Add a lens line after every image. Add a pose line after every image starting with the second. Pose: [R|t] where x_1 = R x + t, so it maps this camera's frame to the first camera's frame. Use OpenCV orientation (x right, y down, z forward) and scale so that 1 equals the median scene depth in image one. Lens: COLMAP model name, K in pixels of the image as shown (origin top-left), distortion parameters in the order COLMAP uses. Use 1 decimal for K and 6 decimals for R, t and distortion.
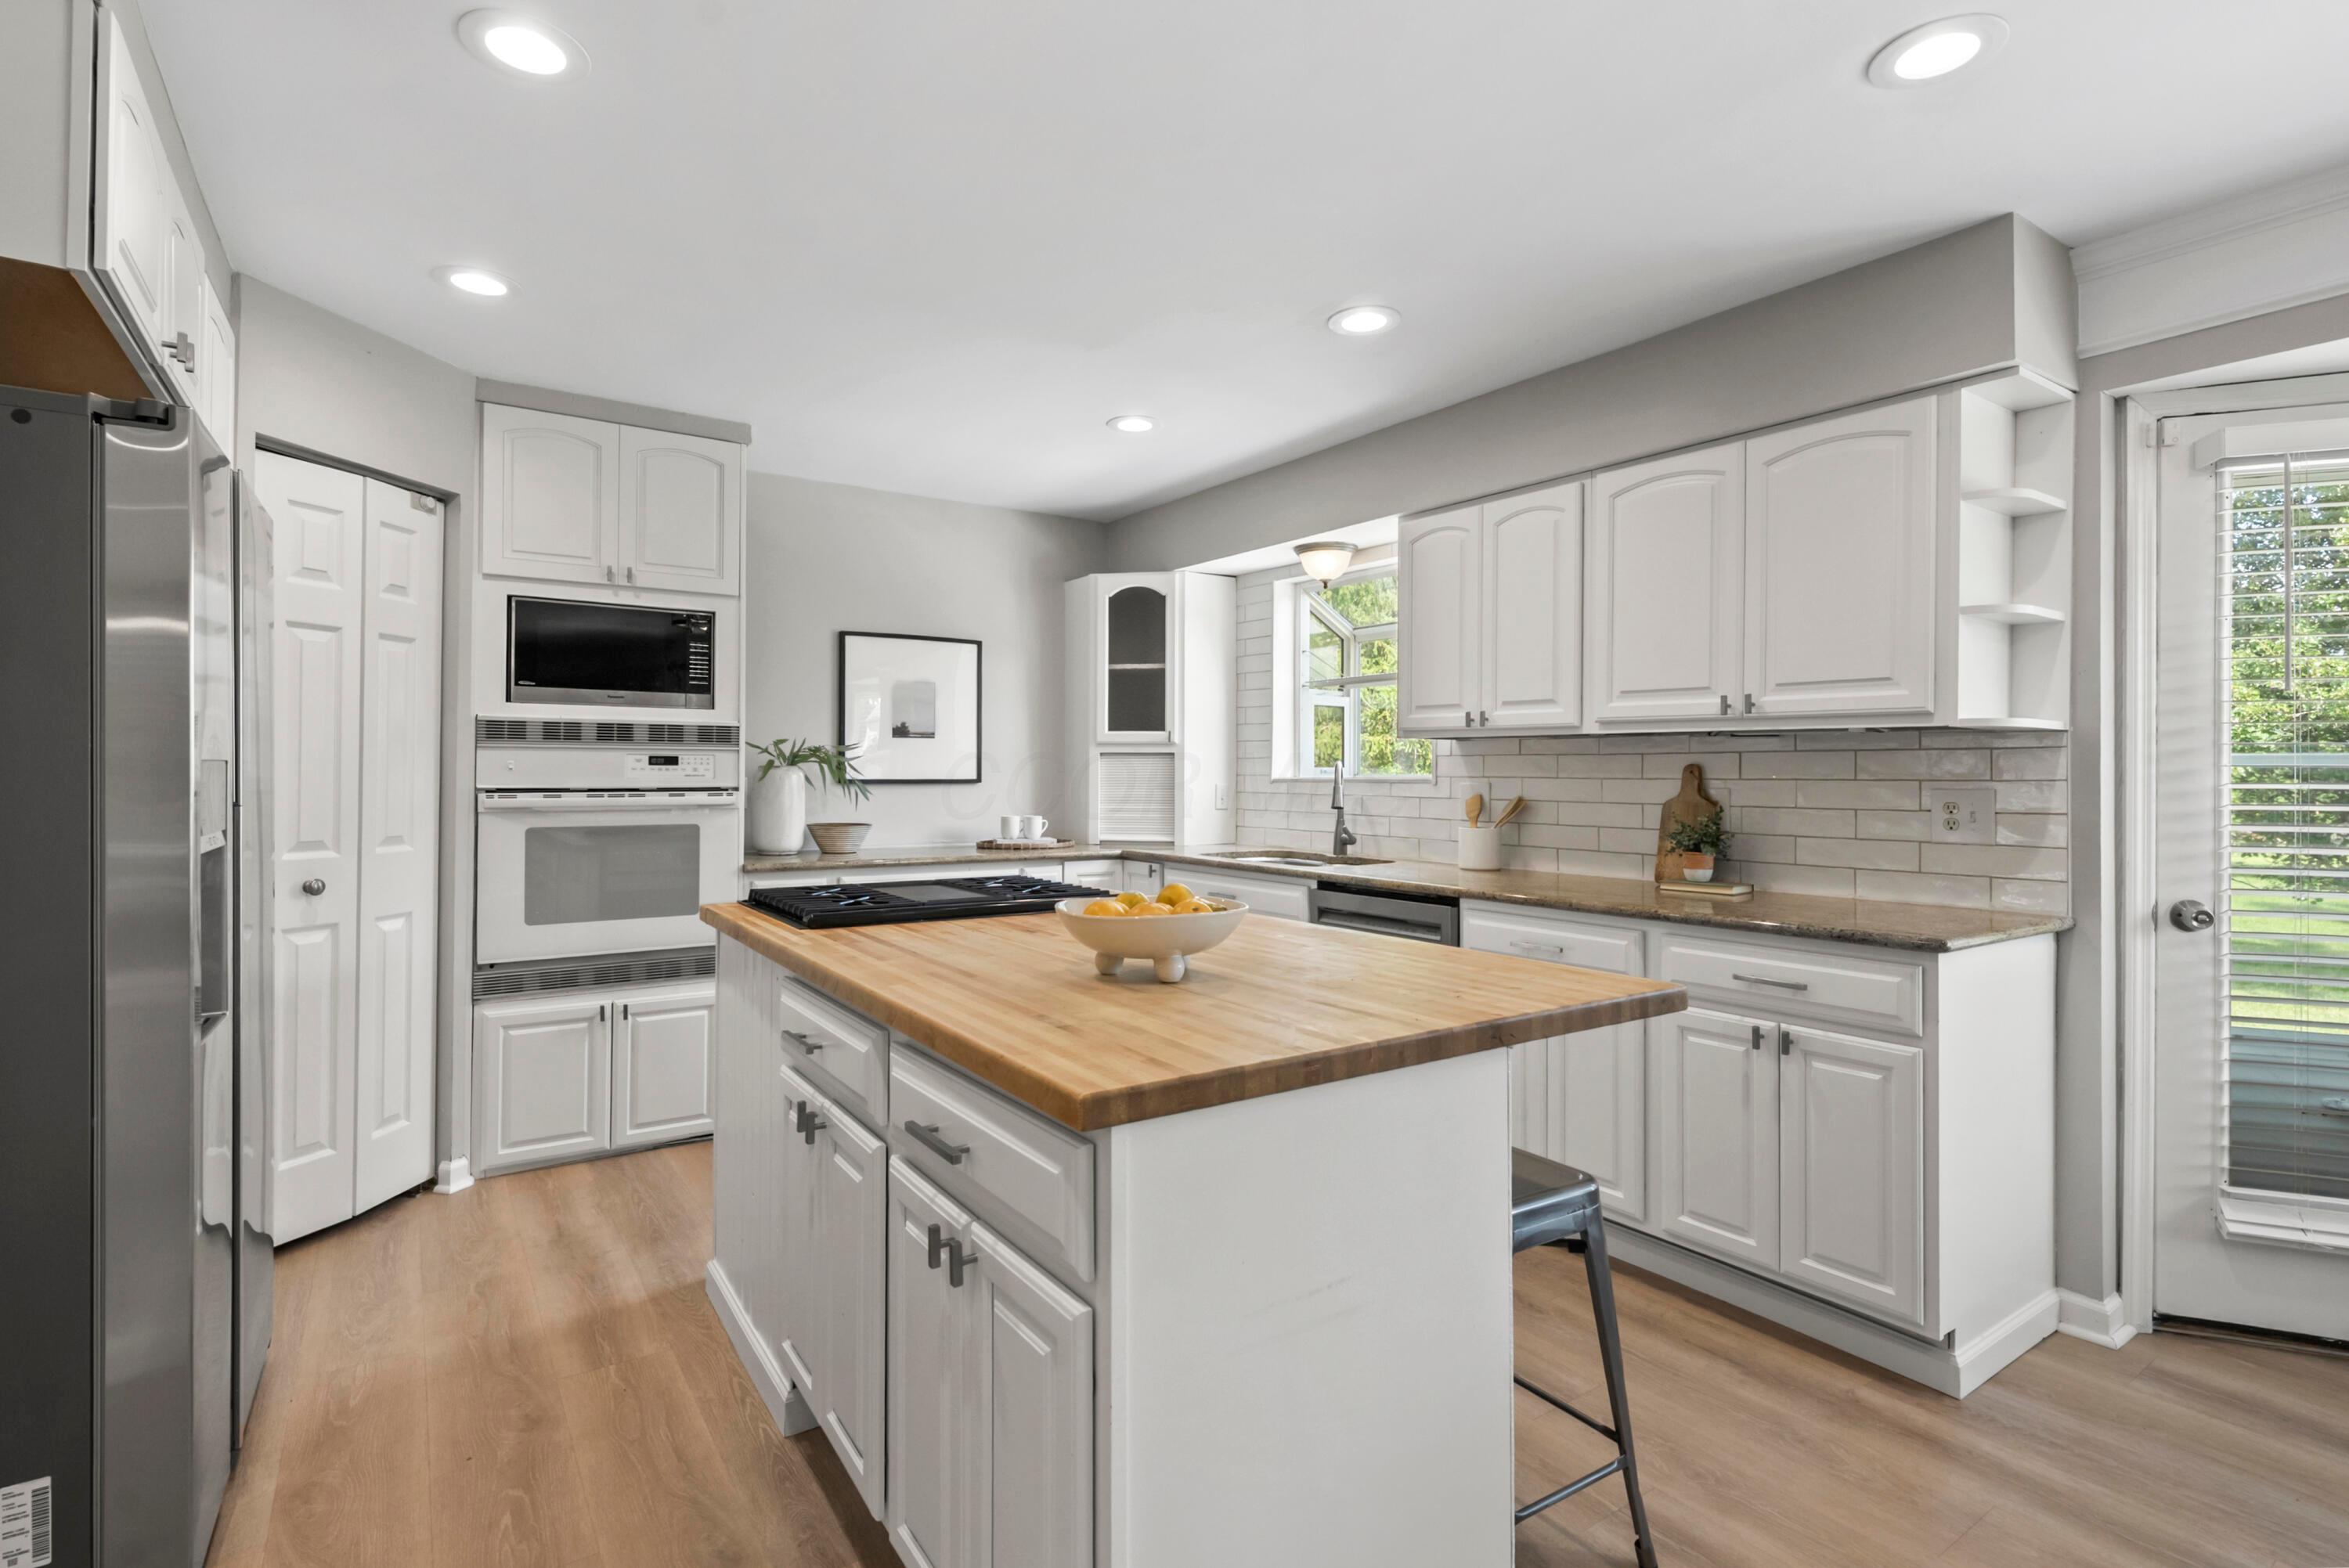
lens RADIAL K [[1123.2, 0, 1176.8], [0, 1123.2, 765.9], [0, 0, 1]] dist [0.005797, 0.000345]
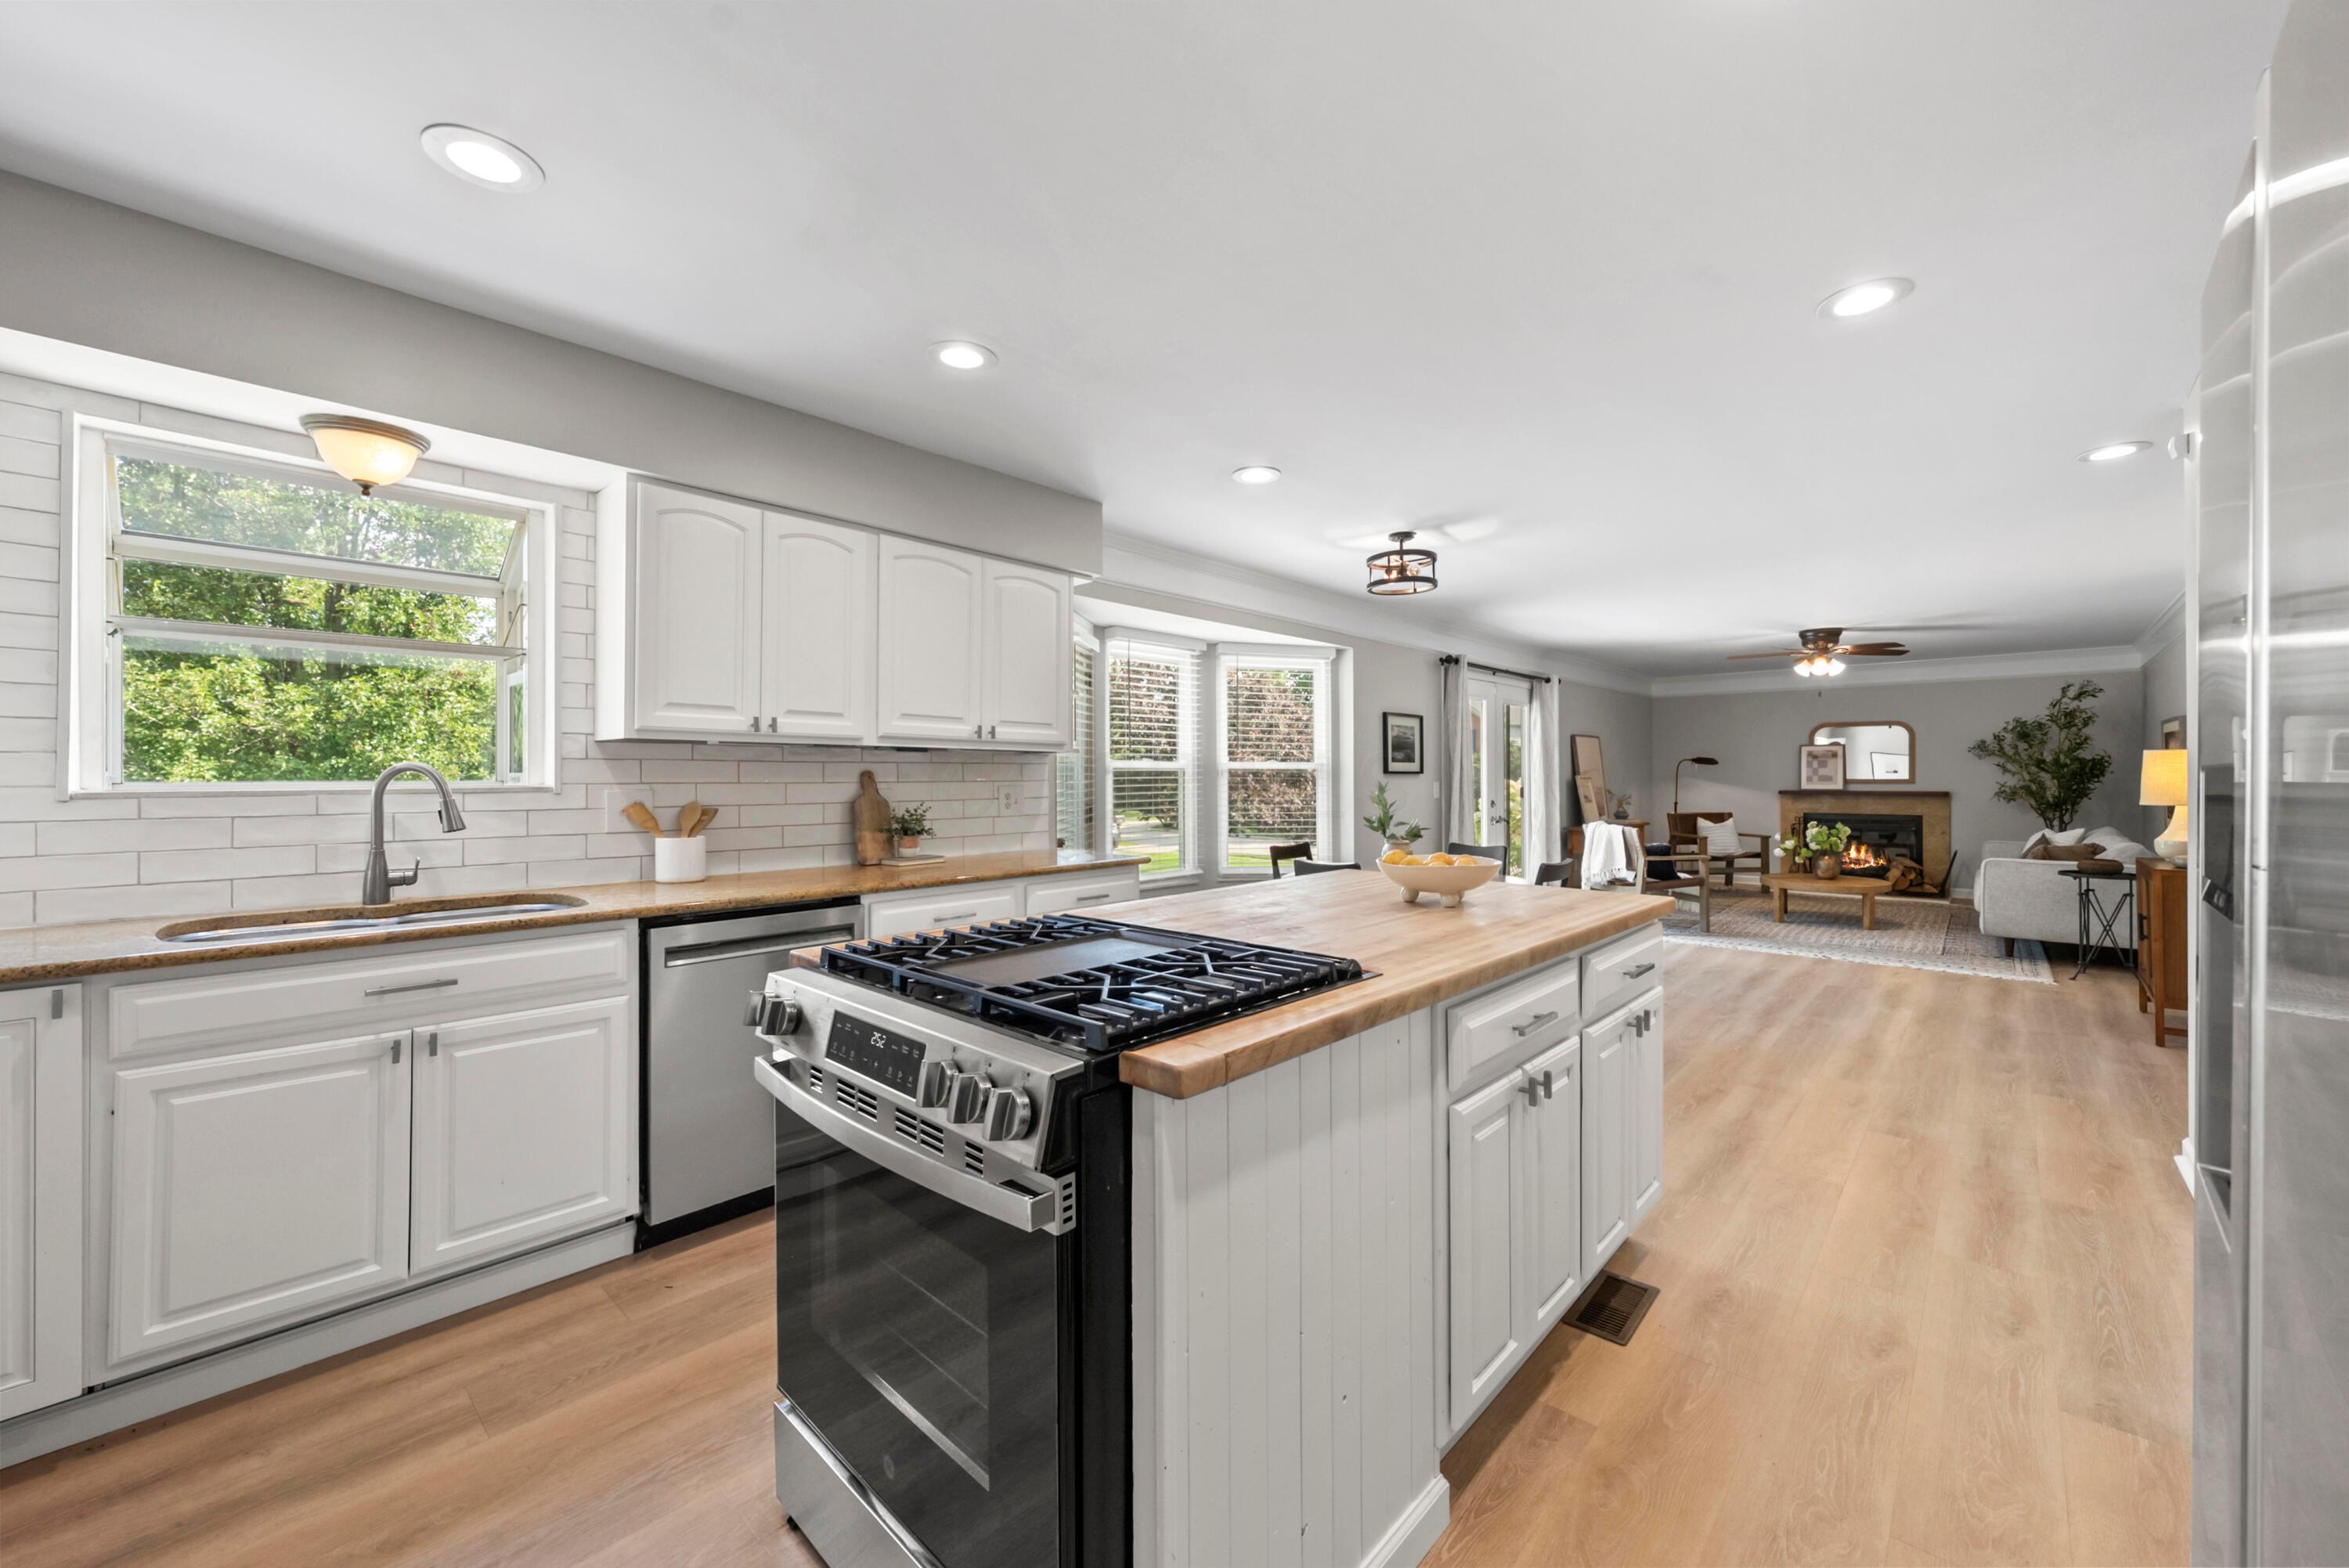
lens RADIAL K [[910.3, 0, 1173.1], [0, 910.3, 777.2], [0, 0, 1]] dist [-0.000882, 0.000215]
pose [[-0.224858, -0.003615, 0.974385, -0.597599], [-0.003810, 0.999989, 0.002831, 0.001335], [-0.974384, -0.003075, -0.224869, 0.822579]]
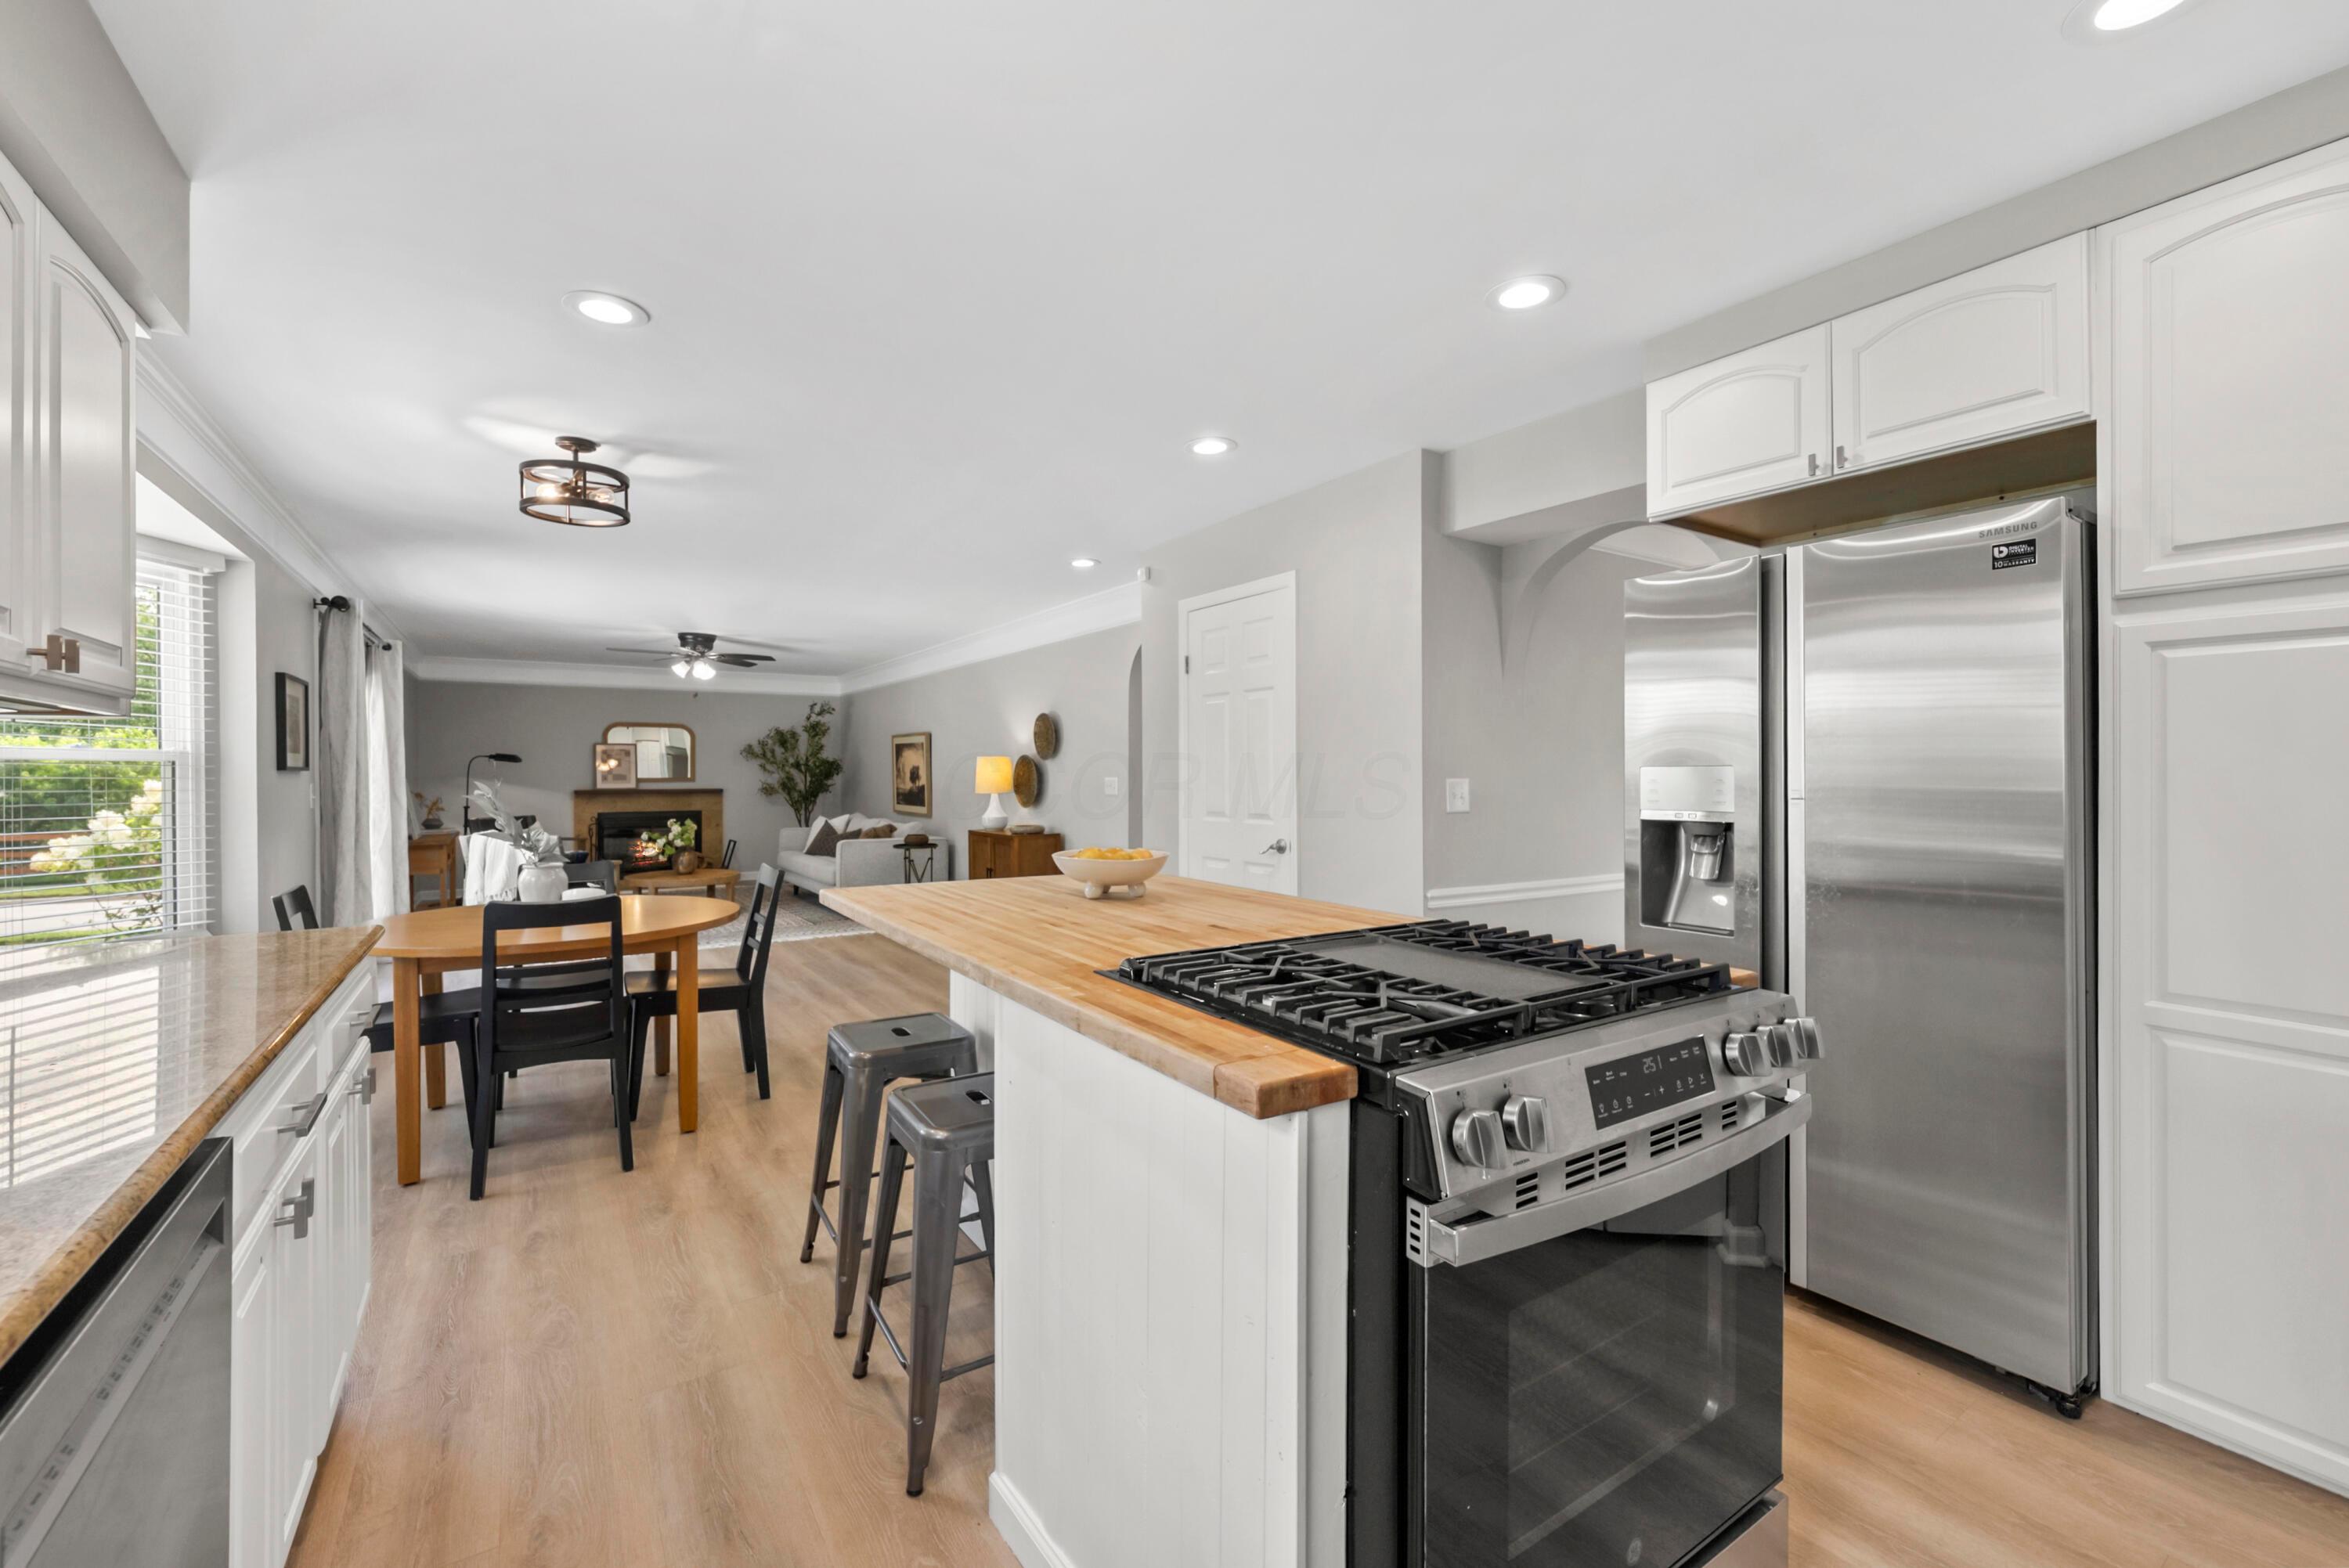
lens RADIAL K [[962.9, 0, 1172.8], [0, 962.9, 776.4], [0, 0, 1]] dist [0.000271, 0.000011]
pose [[-0.999942, -0.000968, 0.010711, -0.065153], [-0.000992, 0.999997, -0.002218, 0.007098], [-0.010709, -0.002229, -0.999940, 1.187244]]
